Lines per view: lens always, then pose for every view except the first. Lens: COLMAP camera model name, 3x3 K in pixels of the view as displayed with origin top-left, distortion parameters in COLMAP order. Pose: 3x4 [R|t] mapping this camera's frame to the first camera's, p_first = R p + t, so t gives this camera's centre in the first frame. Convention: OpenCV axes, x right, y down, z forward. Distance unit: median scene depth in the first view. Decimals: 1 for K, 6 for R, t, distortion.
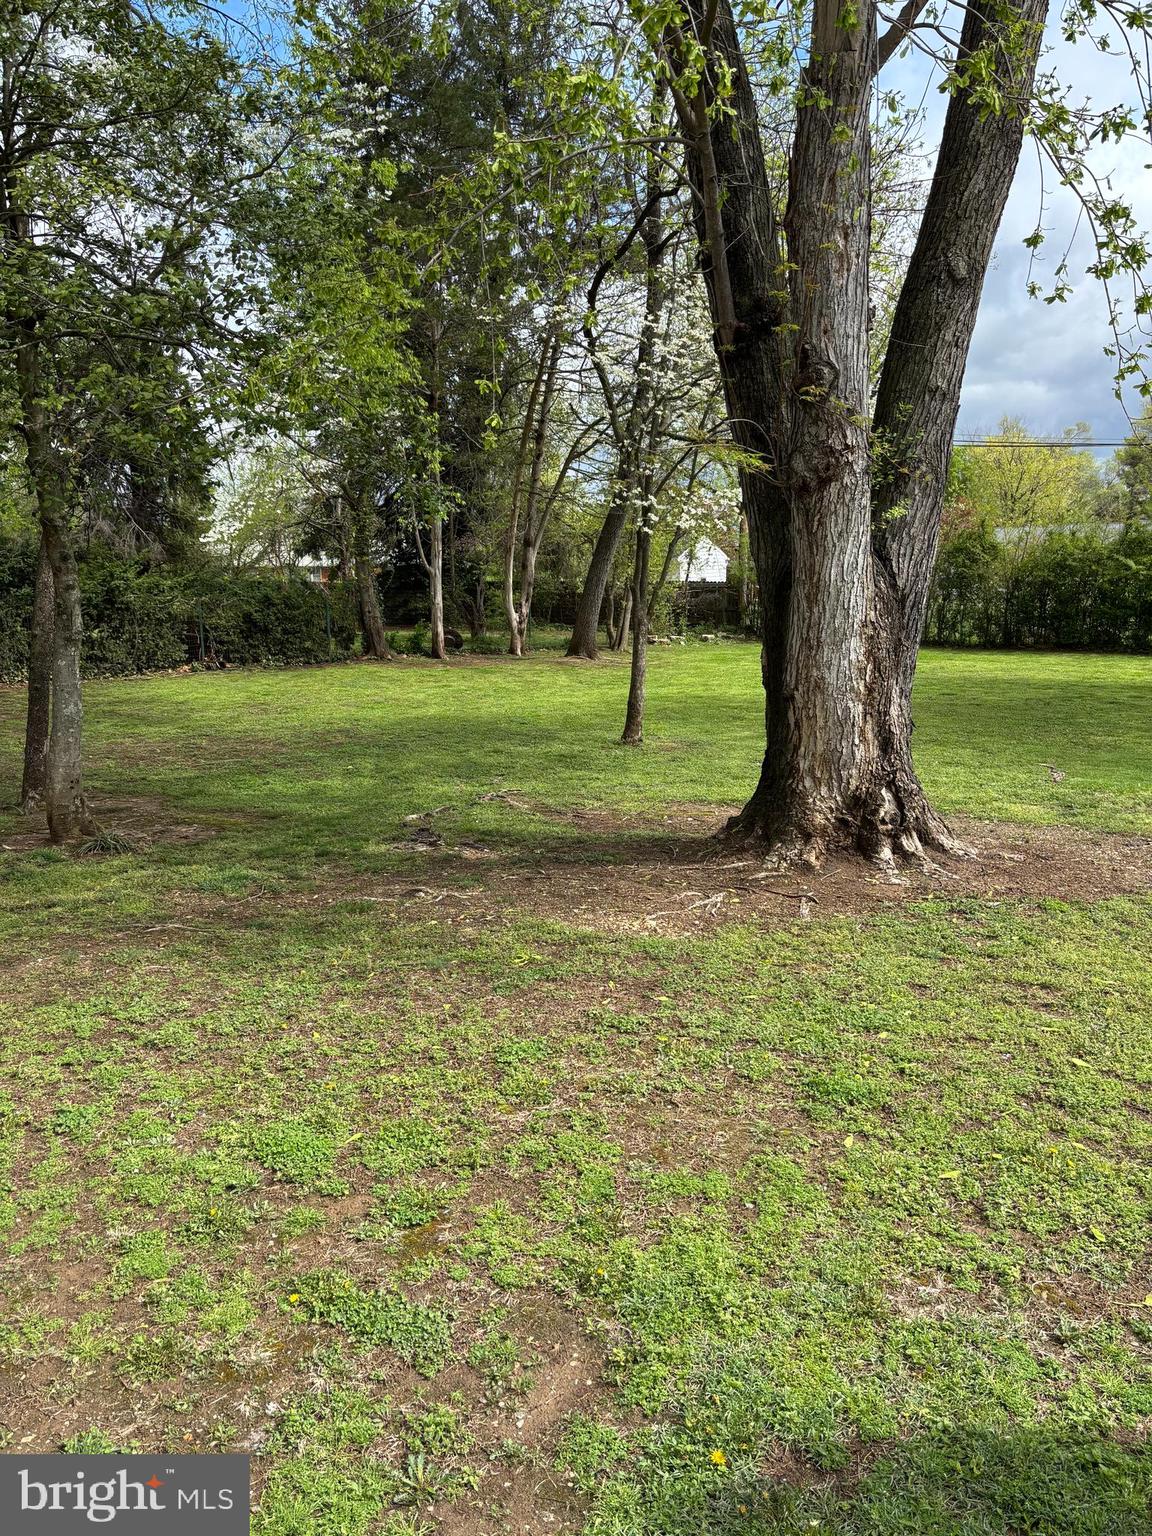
lens RADIAL K [[1154.4, 0, 583.9], [0, 1154.4, 759.5], [0, 0, 1]] dist [0.045060, -0.043821]
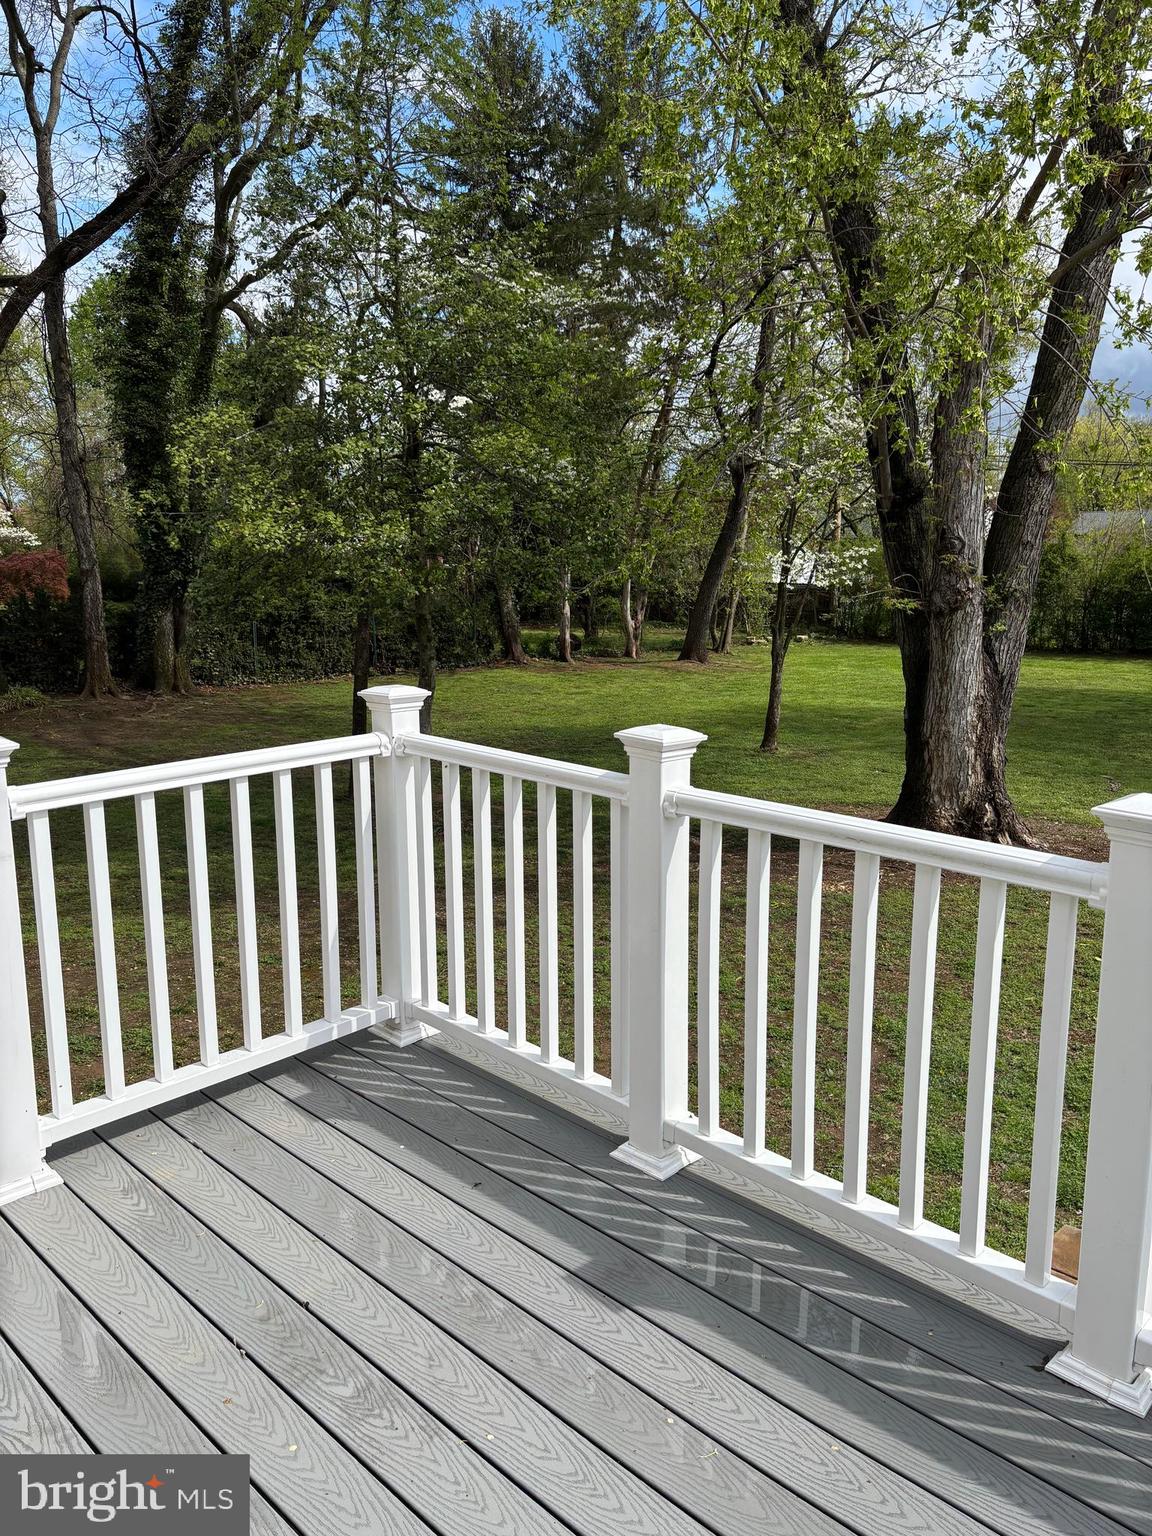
lens RADIAL K [[1154.4, 0, 577.1], [0, 1154.4, 762.4], [0, 0, 1]] dist [0.045060, -0.043821]
pose [[0.997931, 0.013070, -0.062945, -0.186481], [-0.011768, 0.999710, 0.021020, -0.054916], [0.063202, -0.020236, 0.997796, -0.565236]]
